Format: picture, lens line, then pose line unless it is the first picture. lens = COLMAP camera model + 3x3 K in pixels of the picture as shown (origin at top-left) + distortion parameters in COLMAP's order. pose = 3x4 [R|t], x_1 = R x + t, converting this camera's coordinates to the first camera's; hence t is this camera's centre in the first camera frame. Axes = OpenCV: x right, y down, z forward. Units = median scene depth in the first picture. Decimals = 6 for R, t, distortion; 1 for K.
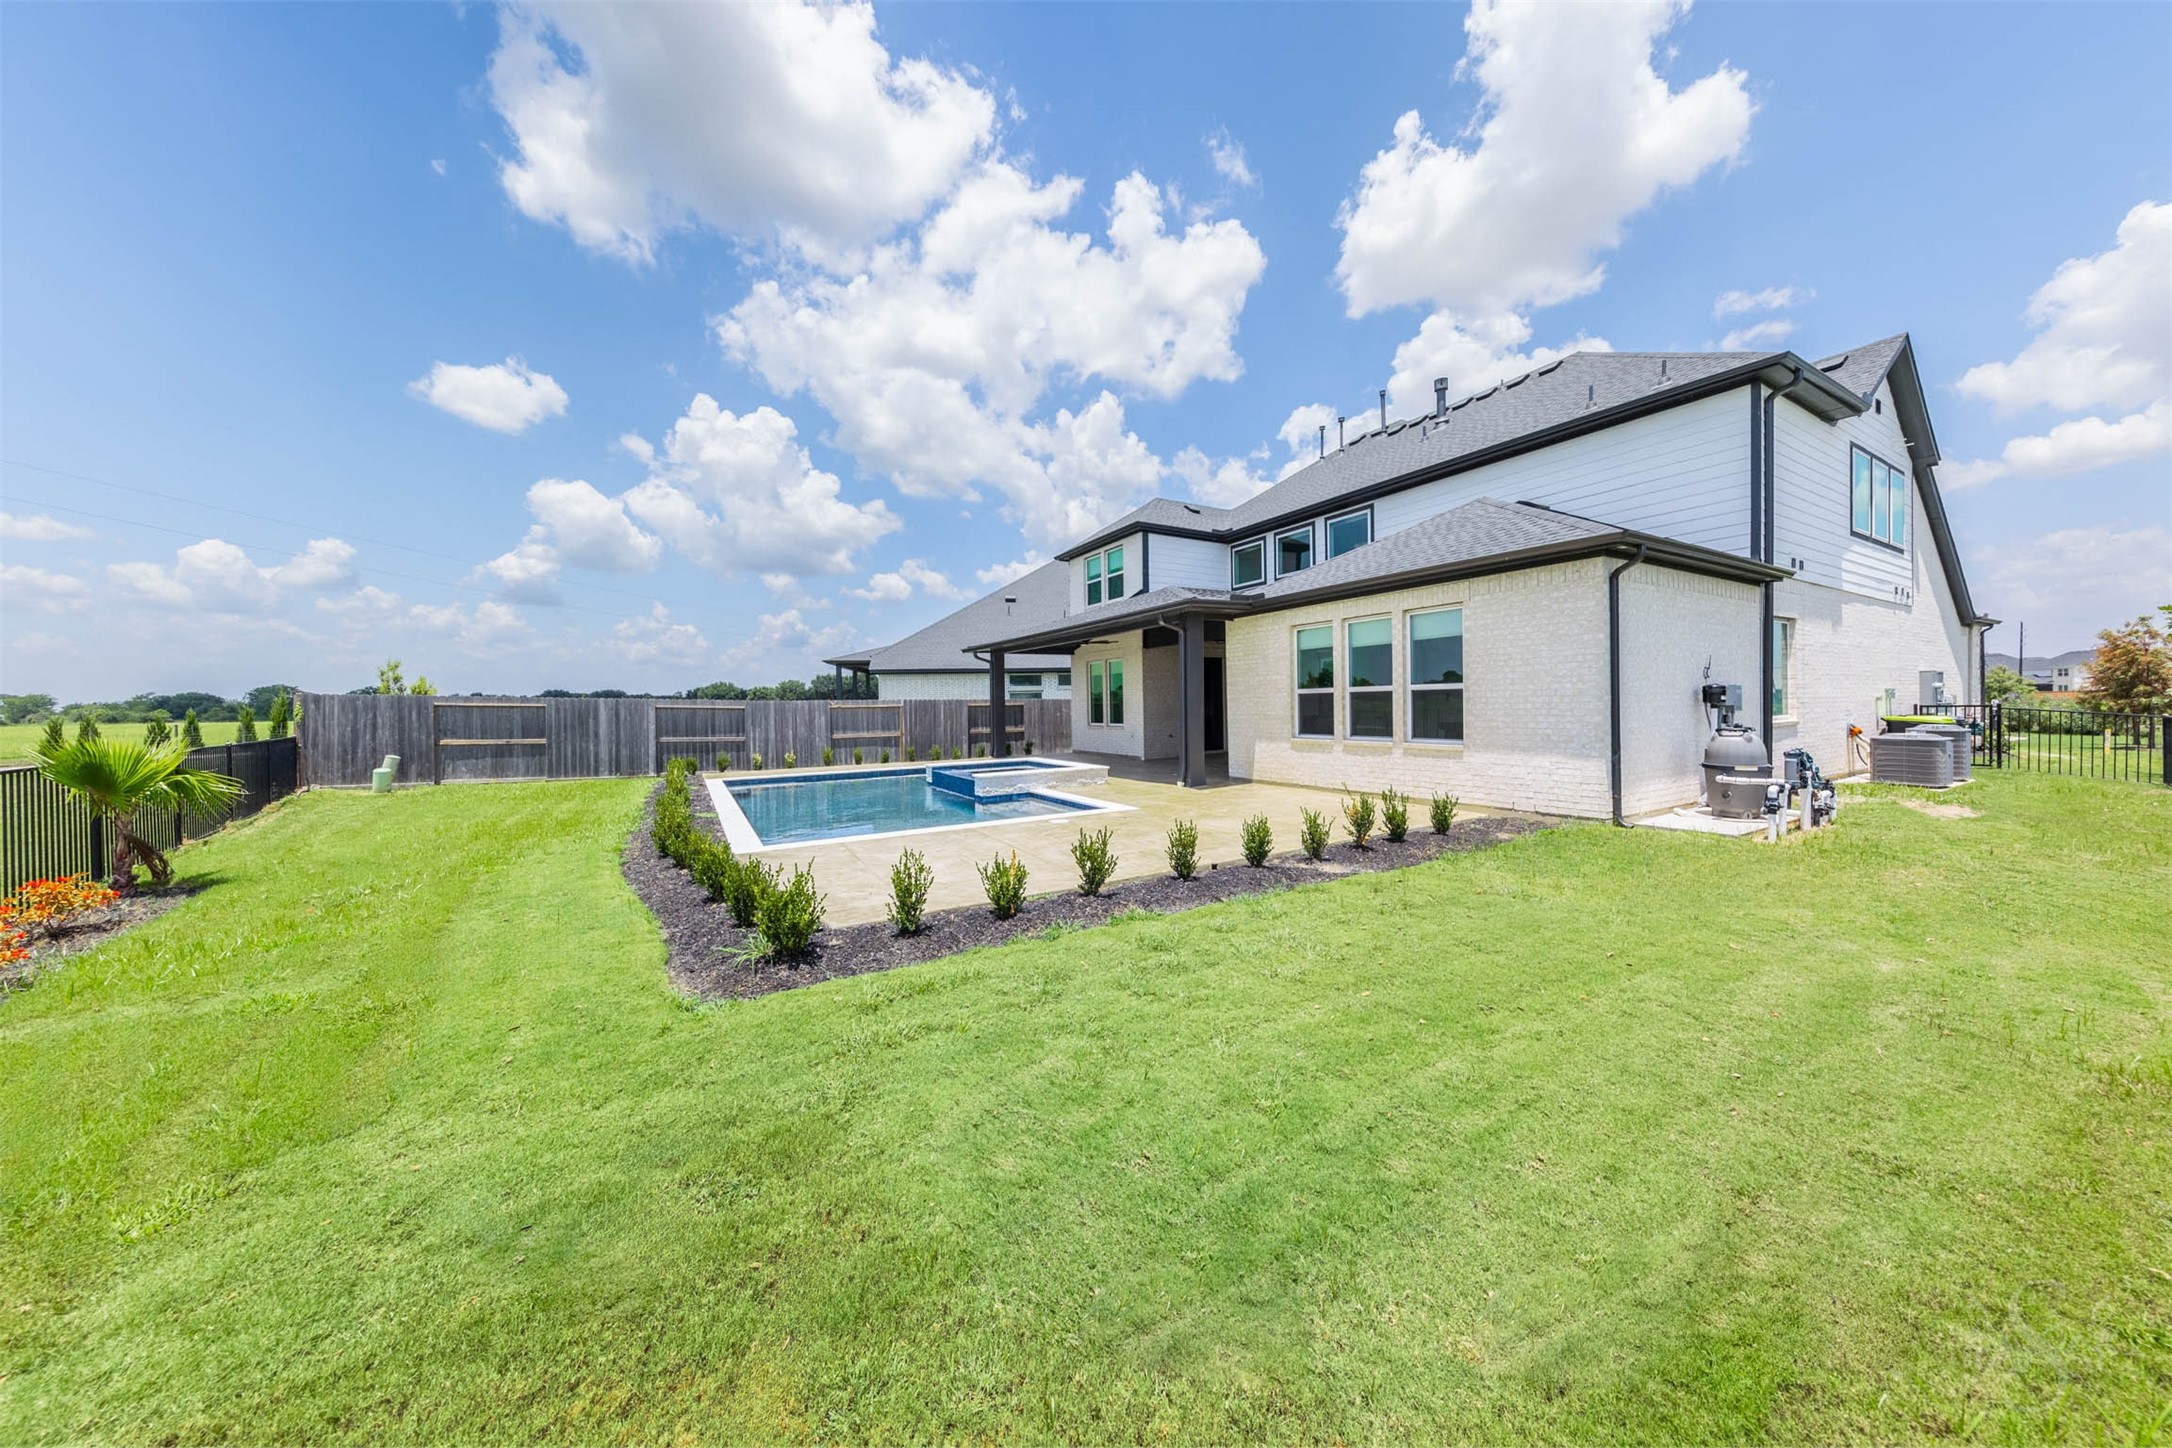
lens RADIAL K [[728.3, 0, 1001.2], [0, 728.3, 704.9], [0, 0, 1]] dist [-0.000192, 0.000001]
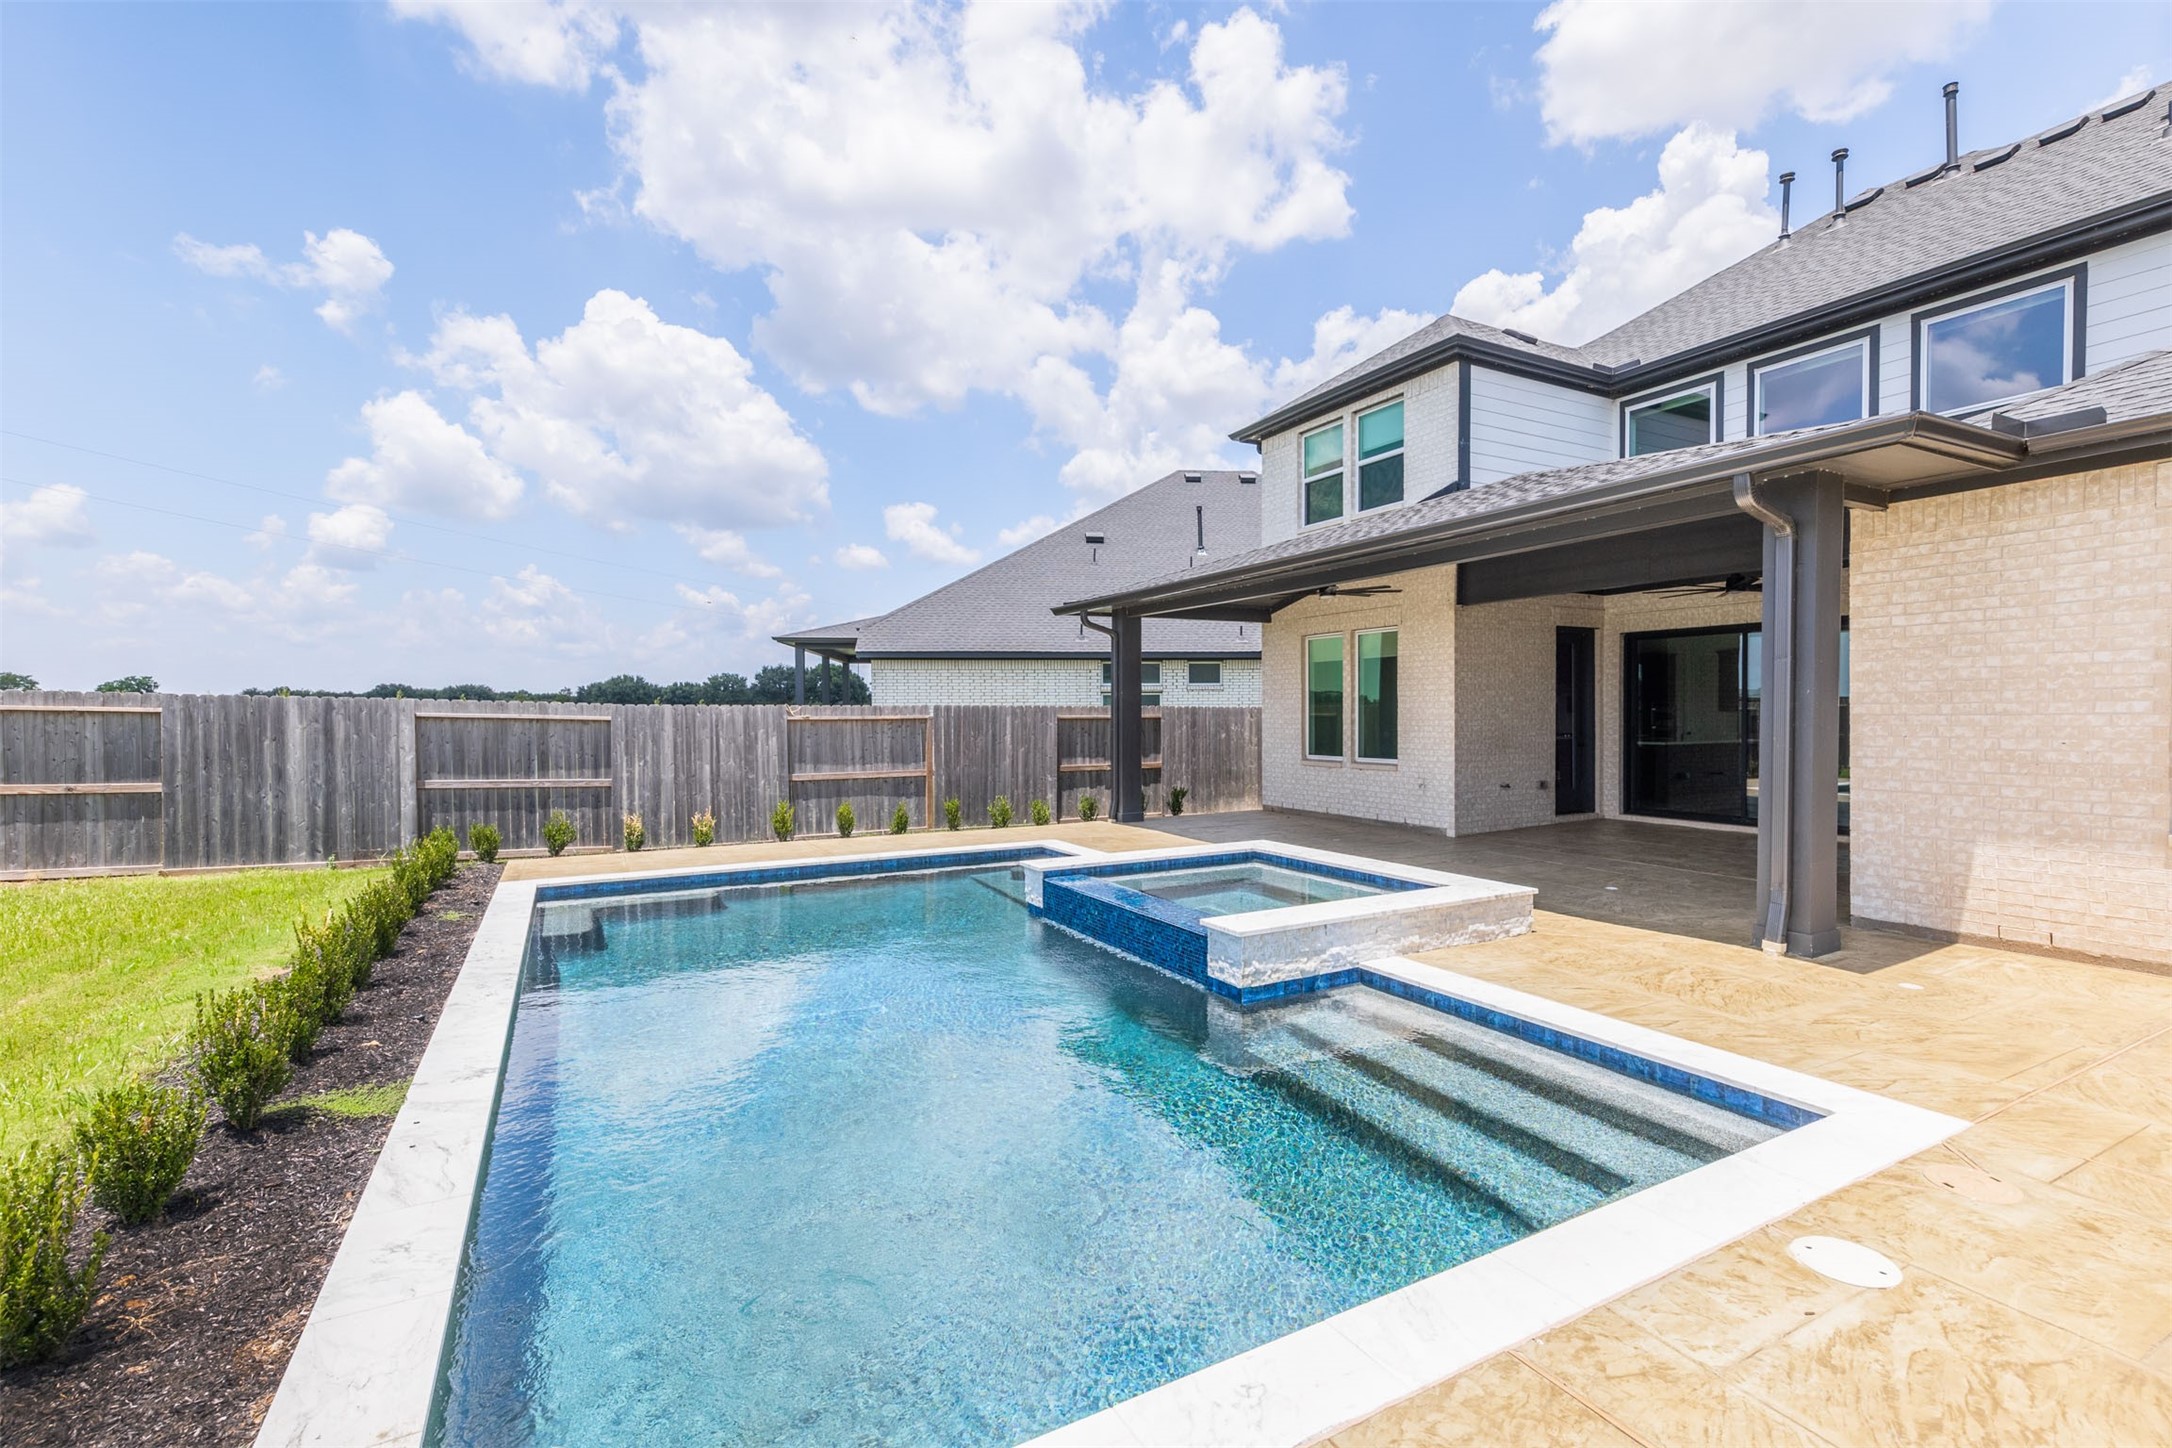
lens RADIAL K [[938.4, 0, 1086.0], [0, 938.4, 724.0], [0, 0, 1]] dist [-0.000401, -0.000178]
pose [[0.996526, 0.008683, 0.082829, -0.086696], [-0.009830, 0.999861, 0.013448, -0.004221], [-0.082701, -0.014215, 0.996473, 0.349942]]
